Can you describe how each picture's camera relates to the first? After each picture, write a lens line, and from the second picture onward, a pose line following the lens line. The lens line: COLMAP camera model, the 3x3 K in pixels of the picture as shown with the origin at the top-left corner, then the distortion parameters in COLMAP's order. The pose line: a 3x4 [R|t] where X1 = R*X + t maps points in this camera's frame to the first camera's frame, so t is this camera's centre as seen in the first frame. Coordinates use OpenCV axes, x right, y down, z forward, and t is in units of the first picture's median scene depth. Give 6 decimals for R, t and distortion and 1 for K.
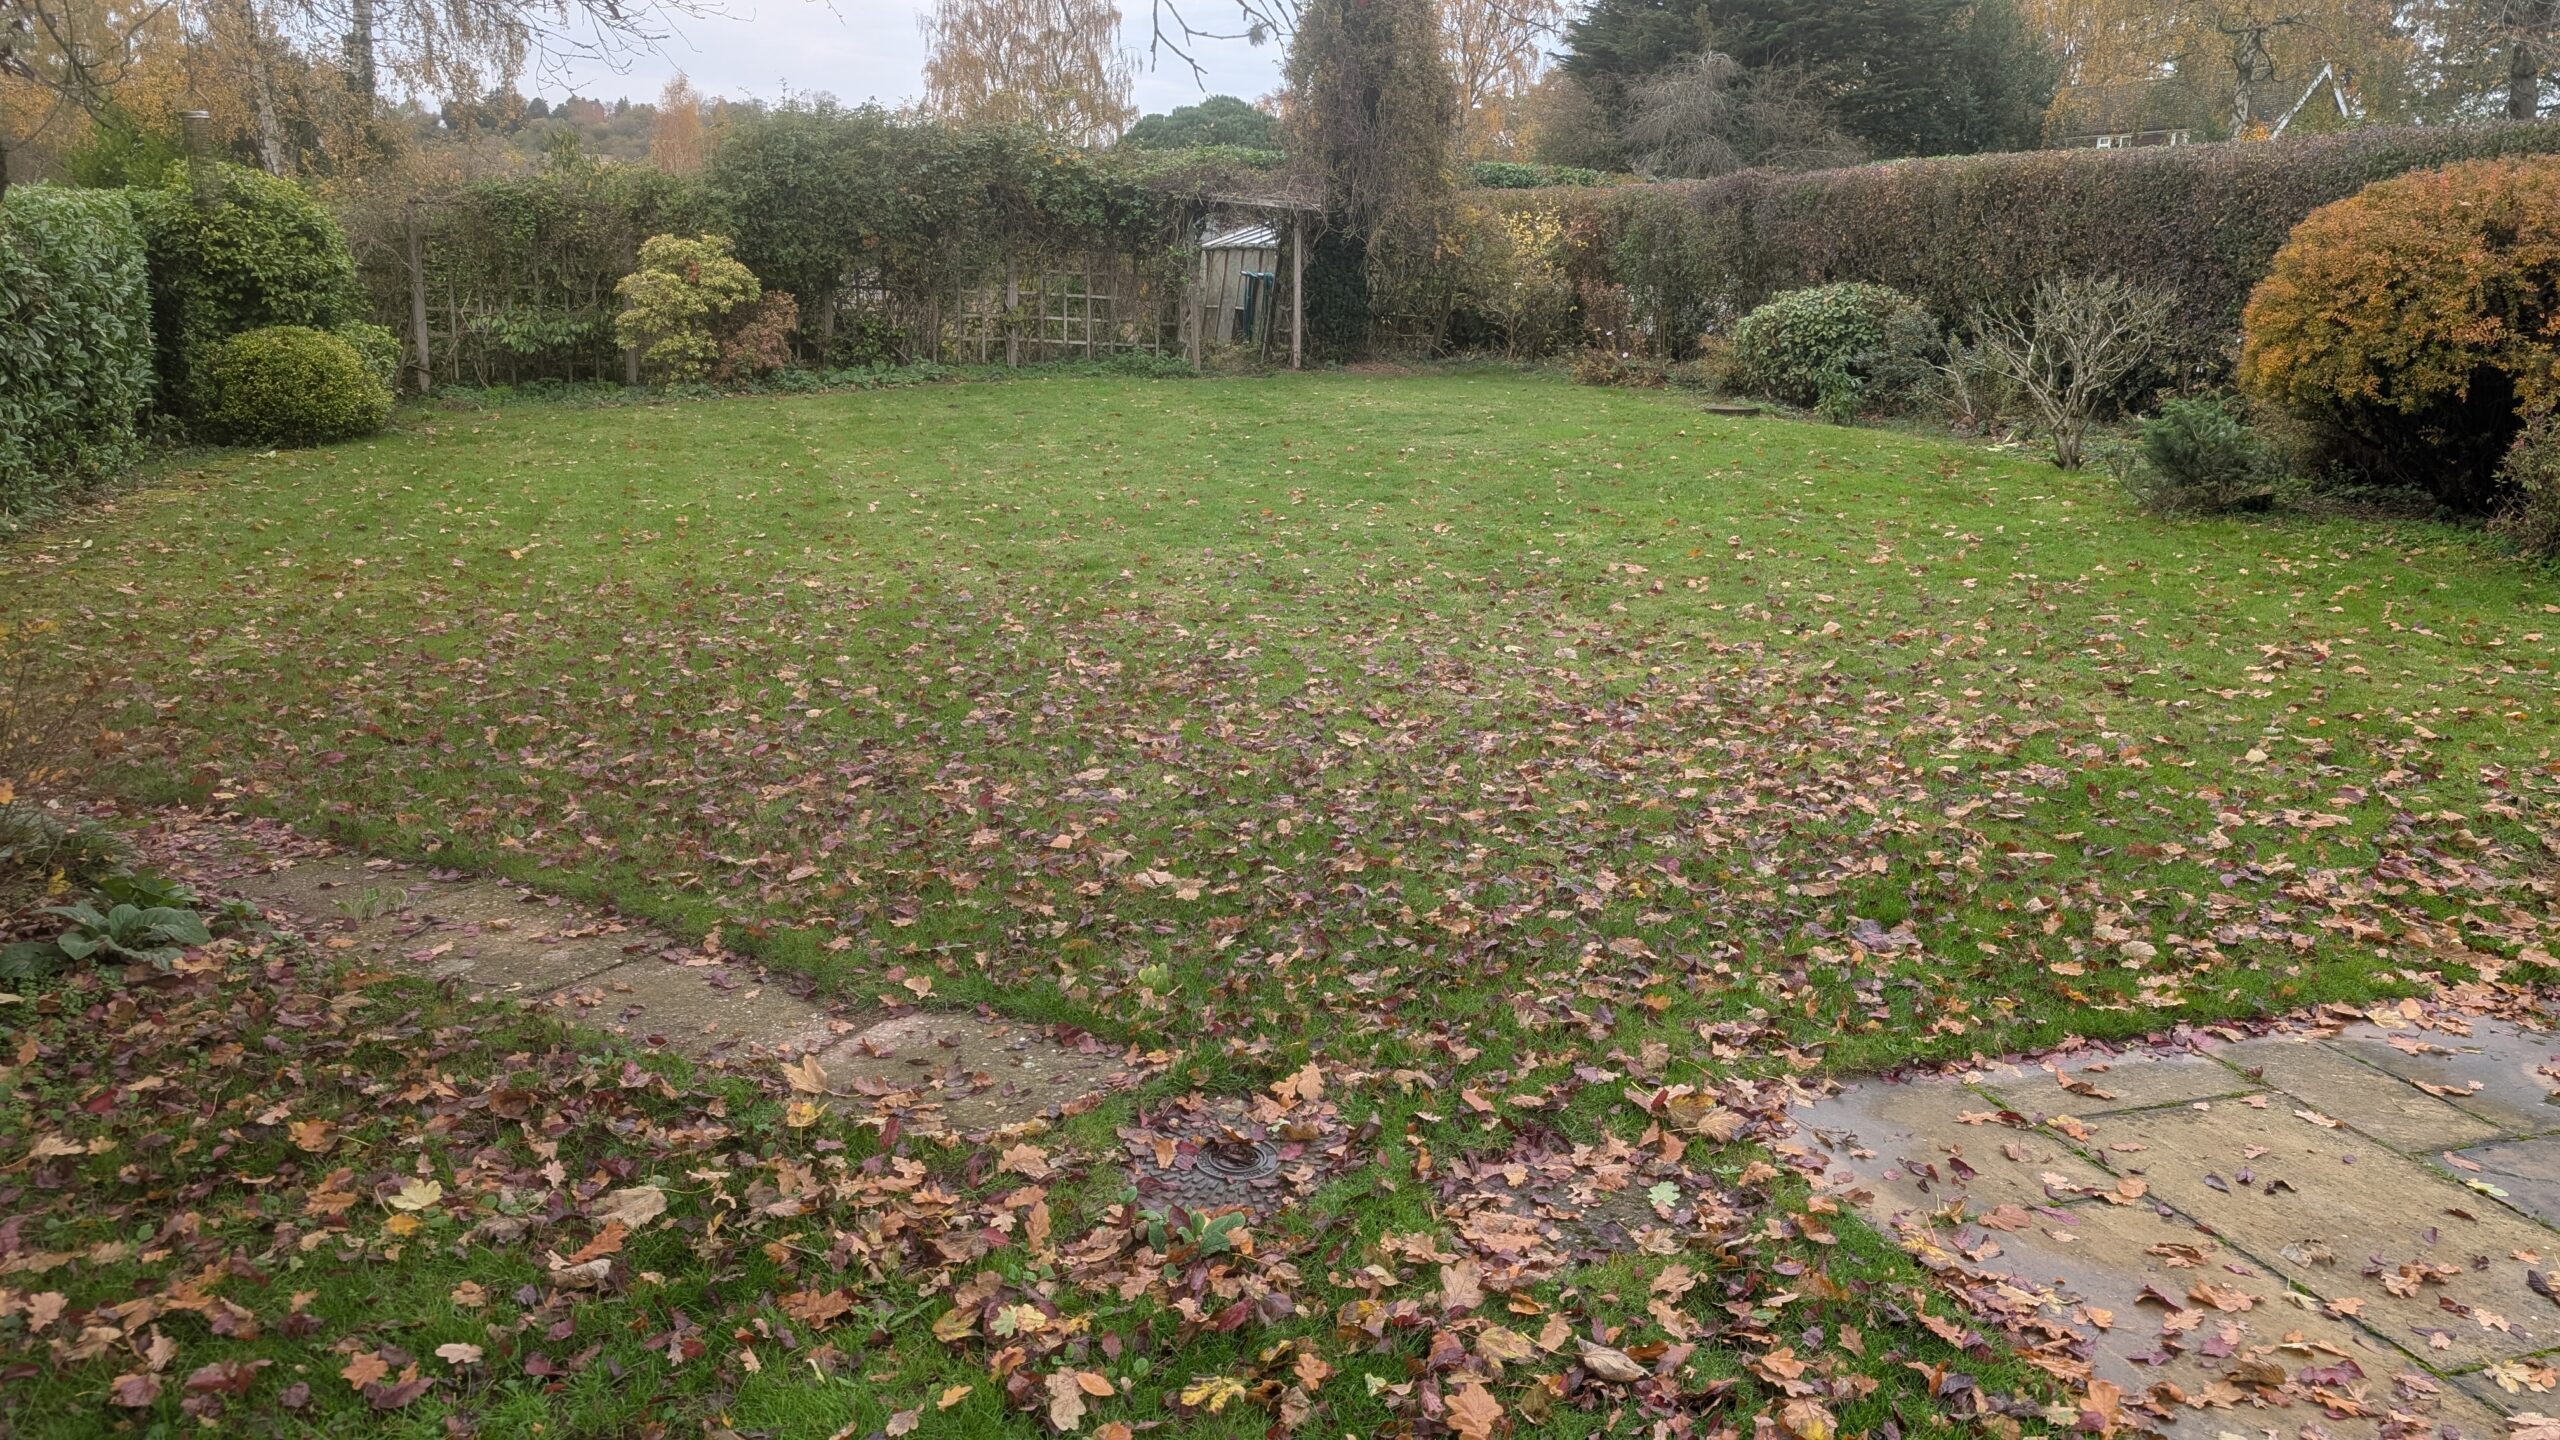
lens RADIAL K [[1862.4, 0, 1302.0], [0, 1862.4, 733.7], [0, 0, 1]] dist [0.015927, -0.011641]
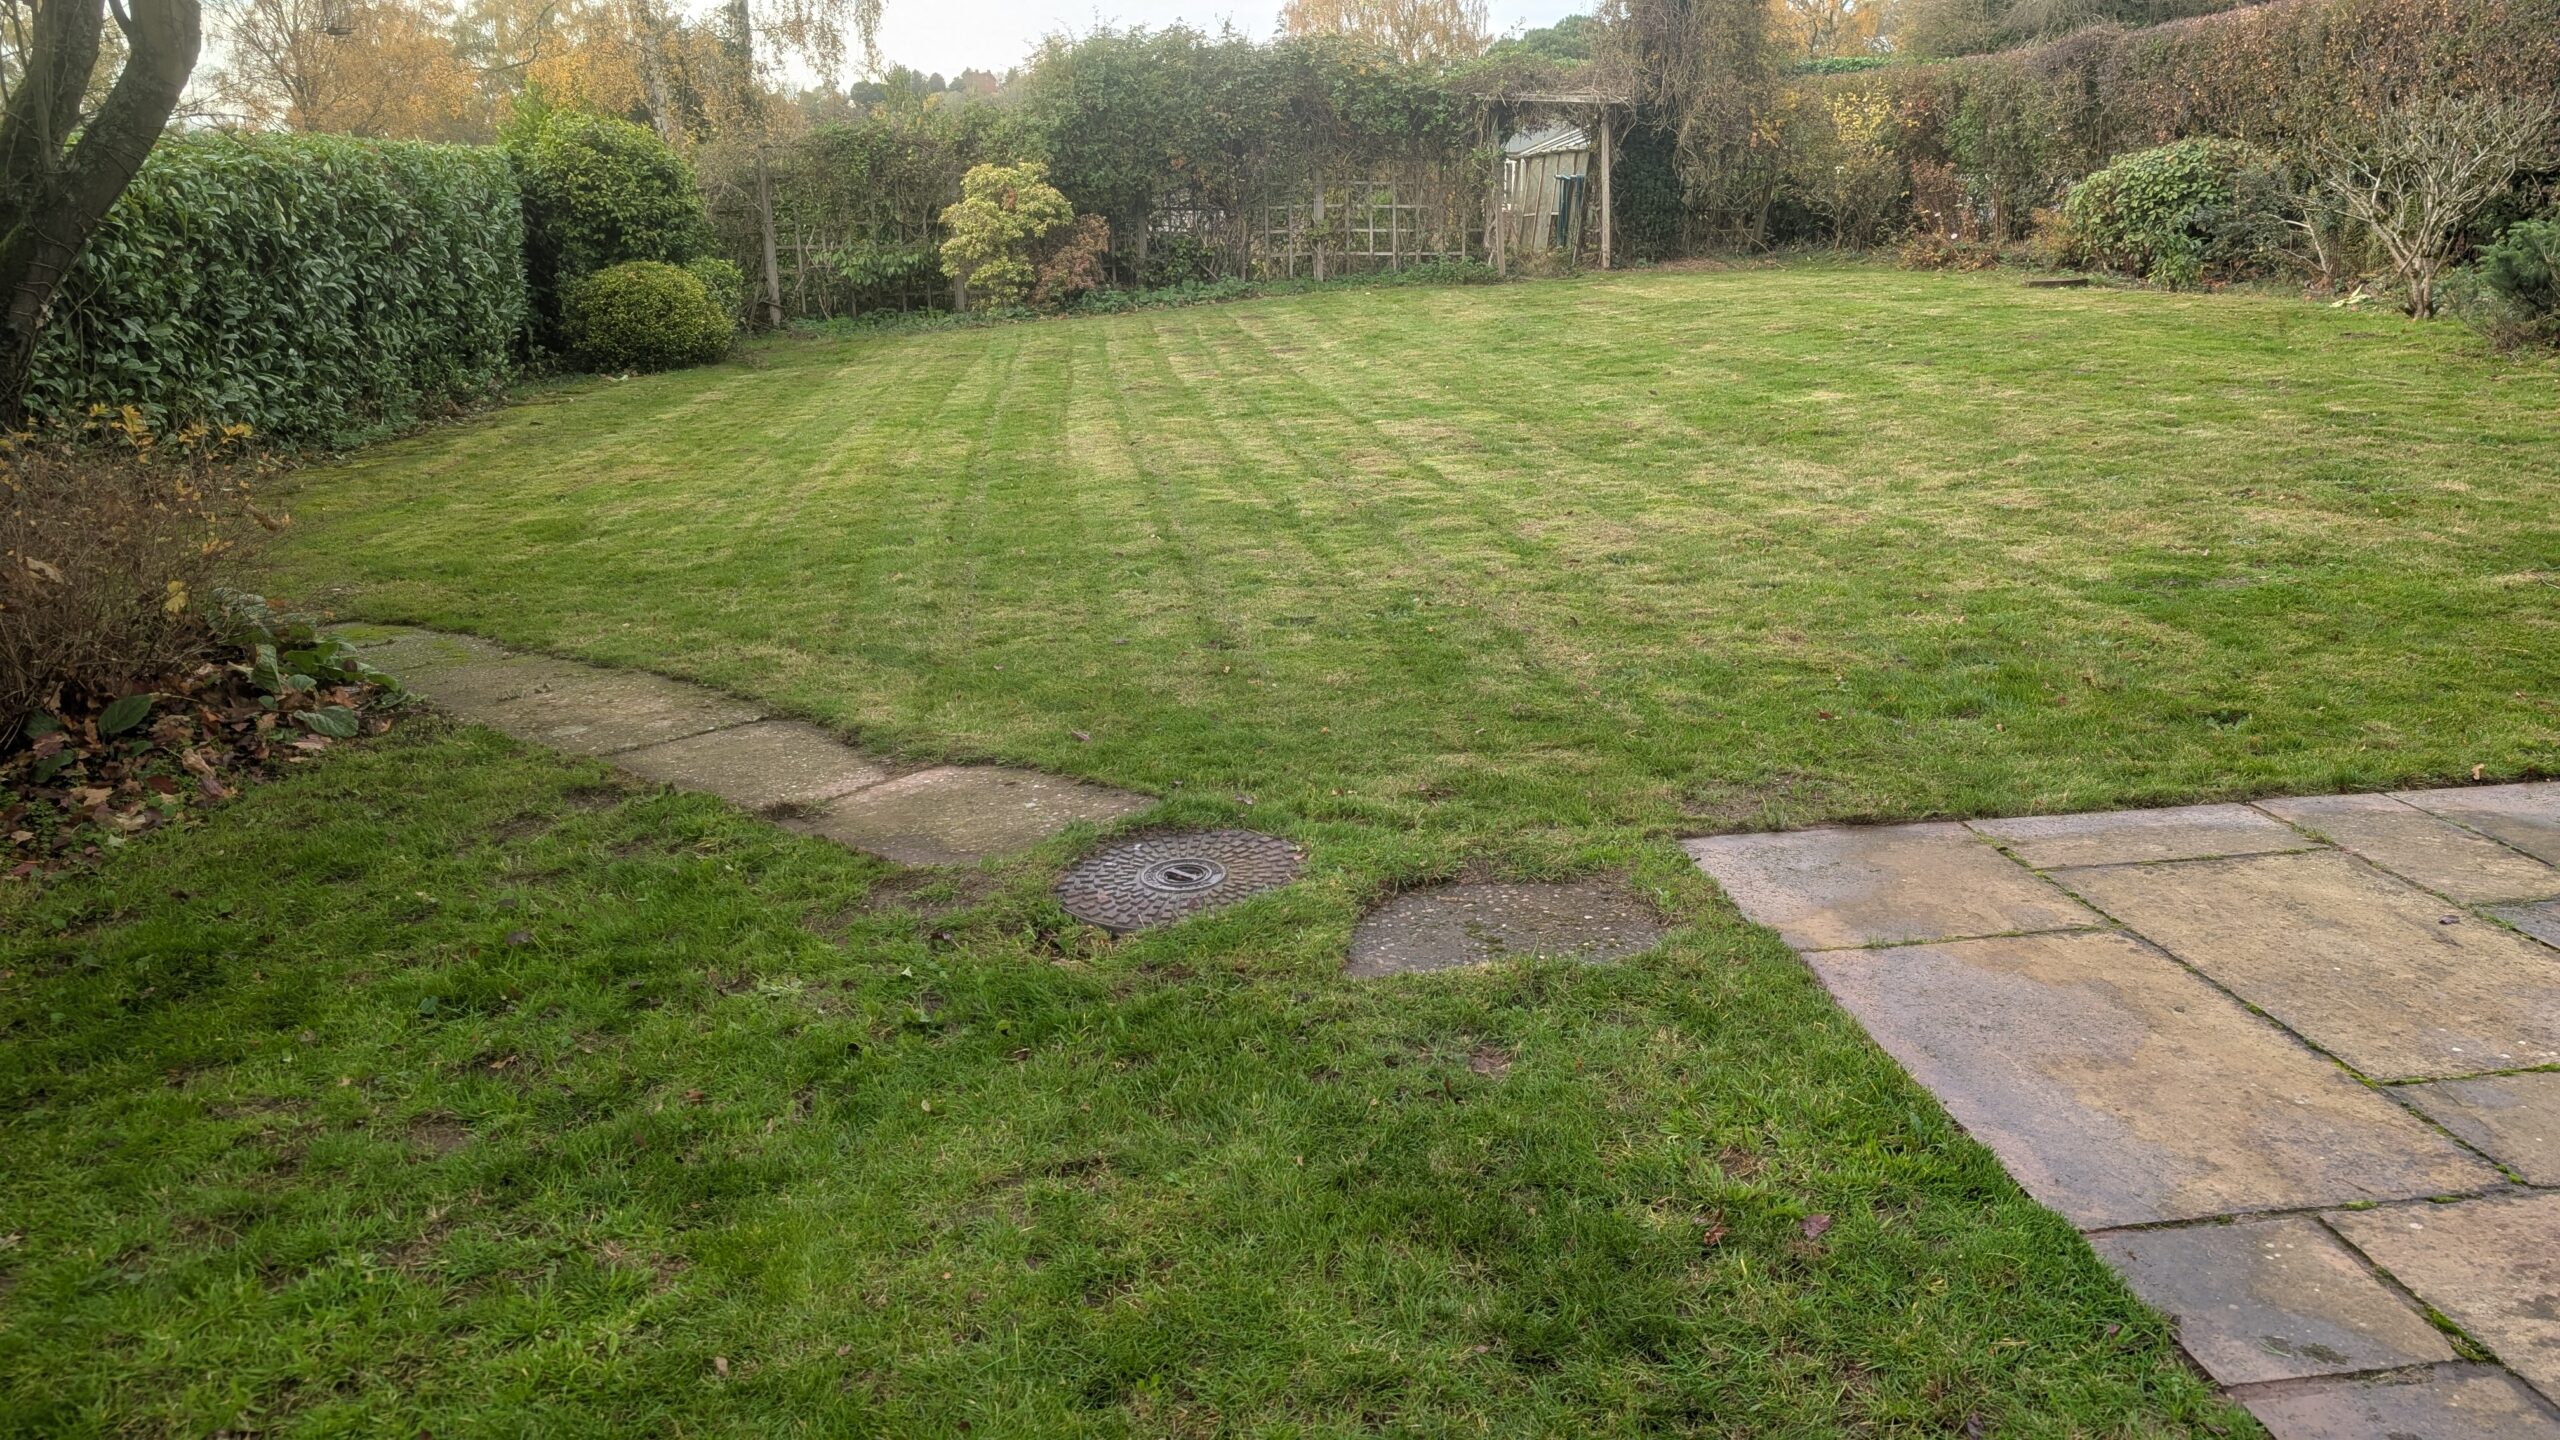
lens RADIAL K [[1862.4, 0, 1302.0], [0, 1862.4, 733.7], [0, 0, 1]] dist [0.015927, -0.011641]
pose [[0.980478, 0.003156, -0.196605, 0.039177], [0.002815, 0.999543, 0.030083, 0.020310], [0.196610, -0.030050, 0.980021, 0.001818]]
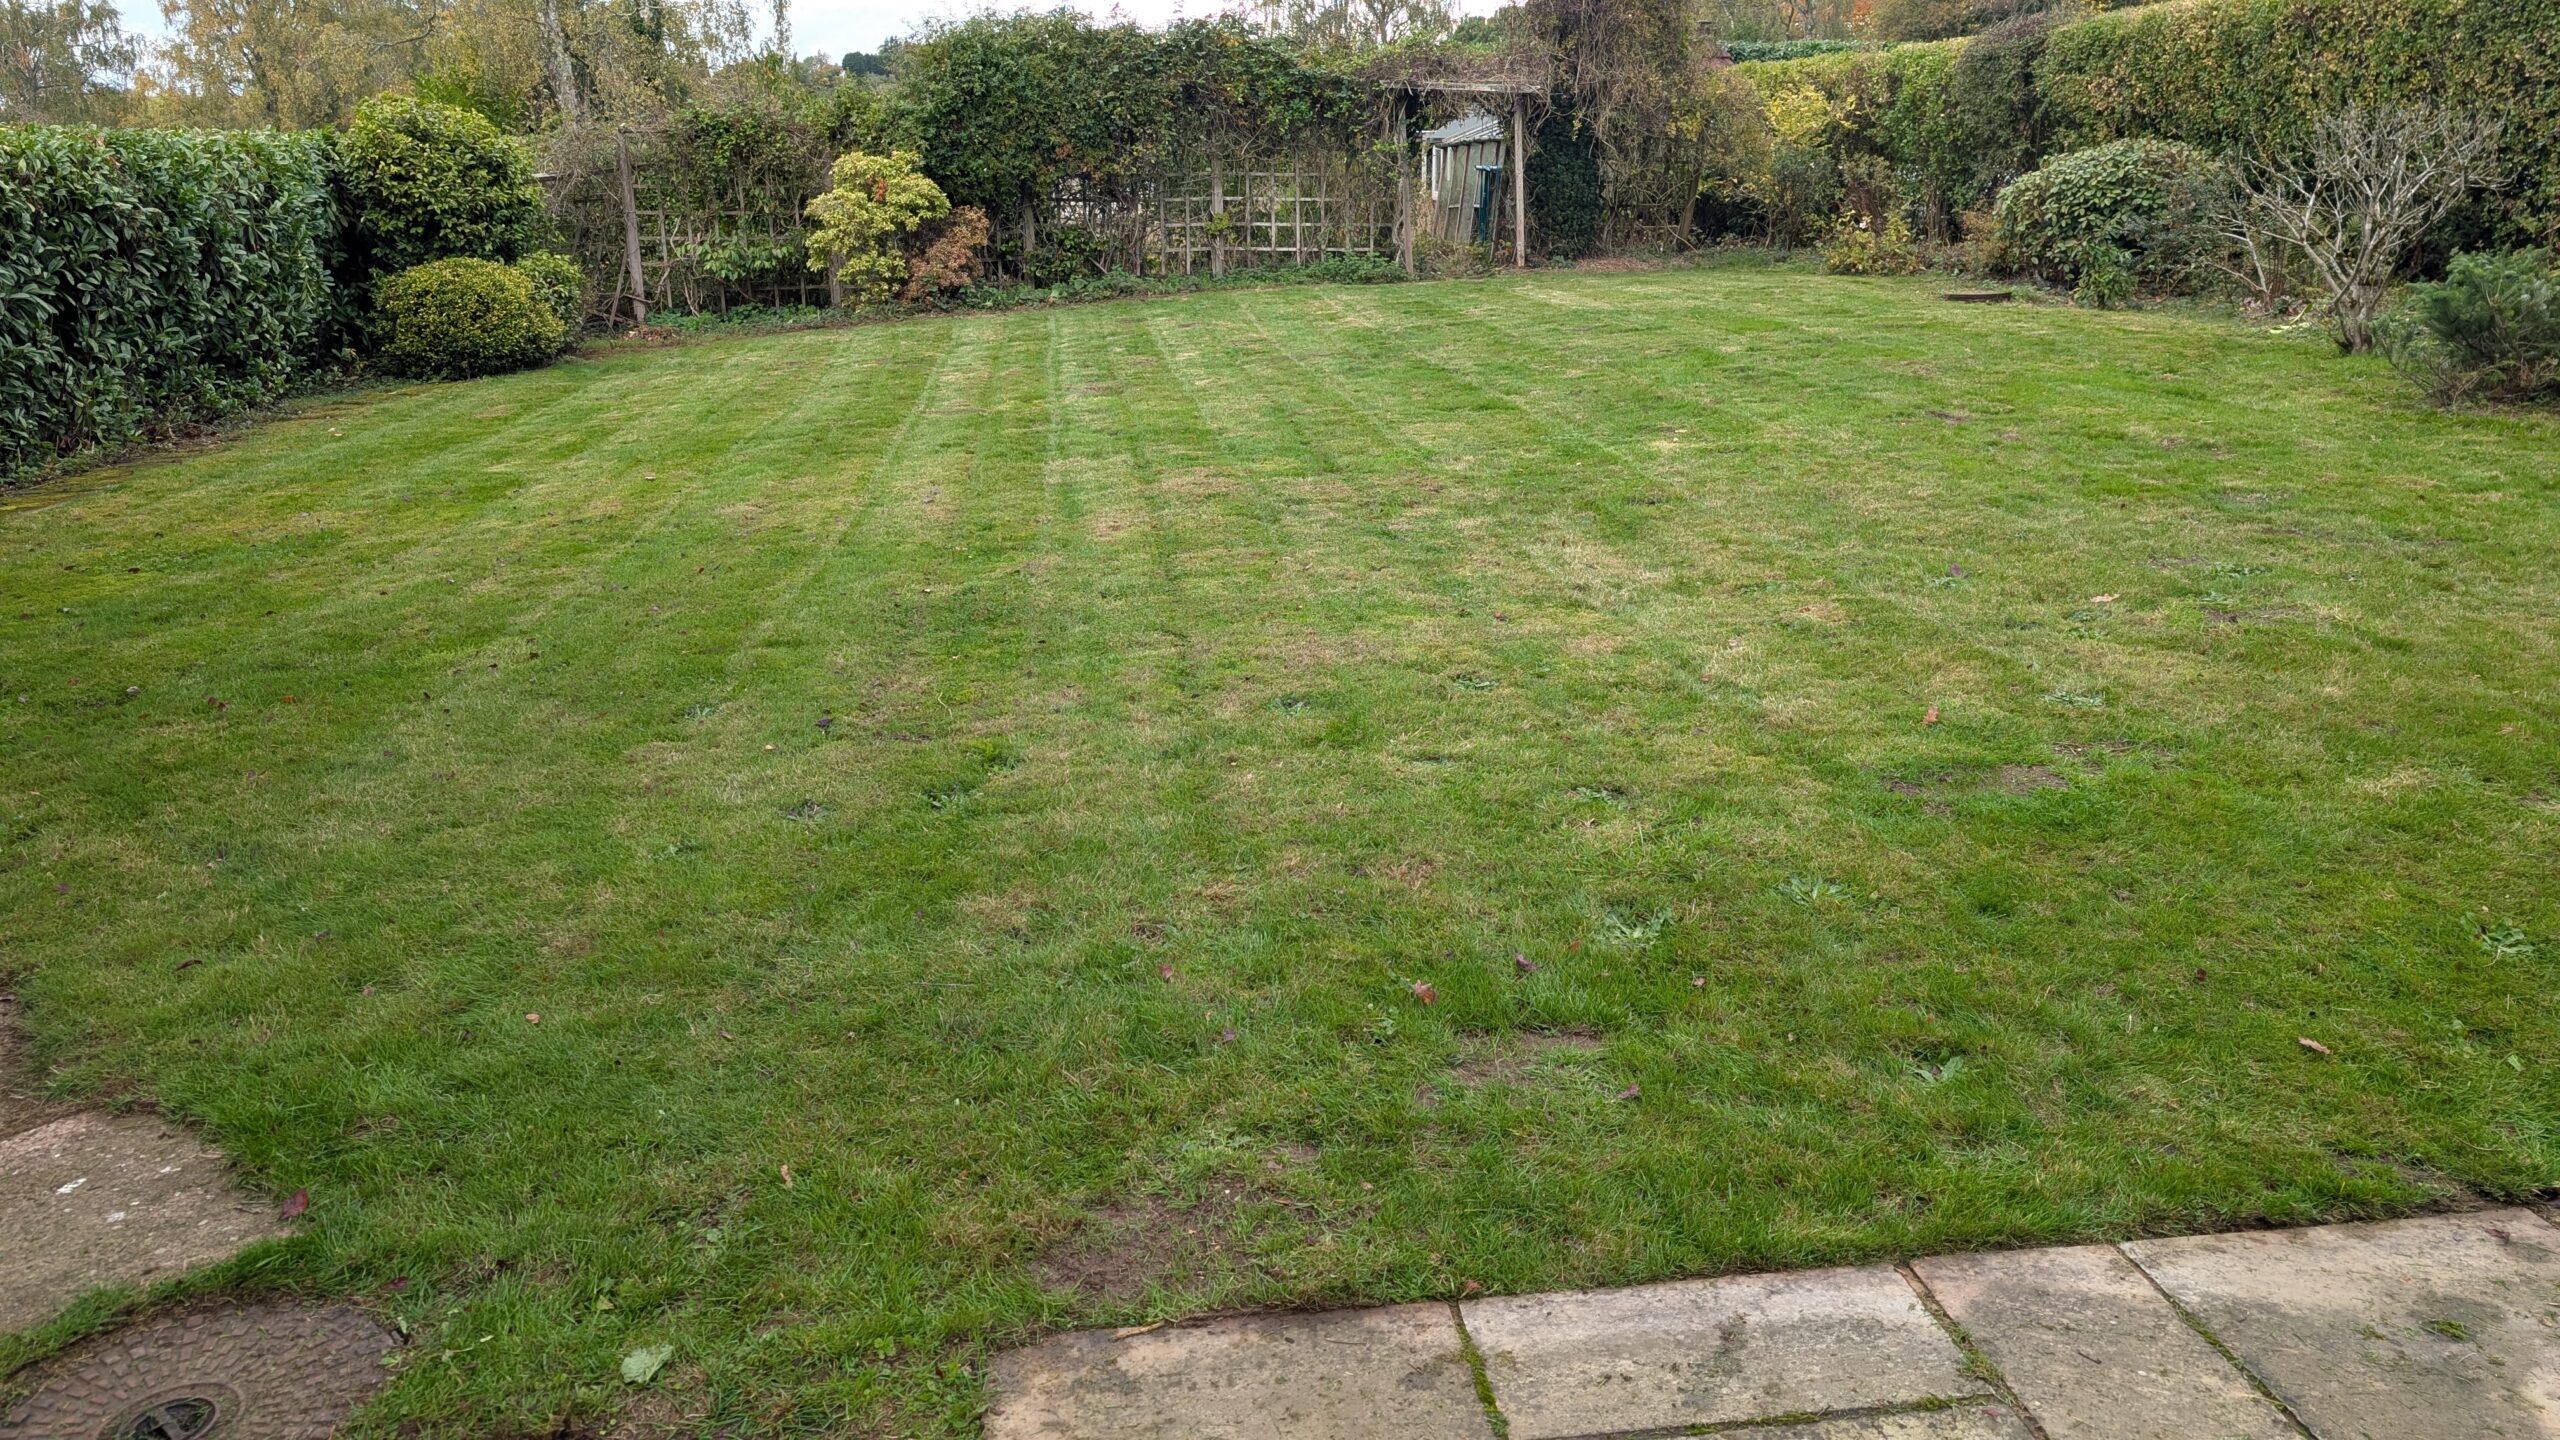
lens RADIAL K [[1852.8, 0, 1280.0], [0, 1852.8, 720.0], [0, 0, 1]] dist [0.012239, -0.004633]
pose [[0.979463, 0.013471, -0.201175, 0.078819], [-0.005961, 0.999264, 0.037891, -0.007008], [0.201538, -0.035913, 0.978822, 0.077272]]
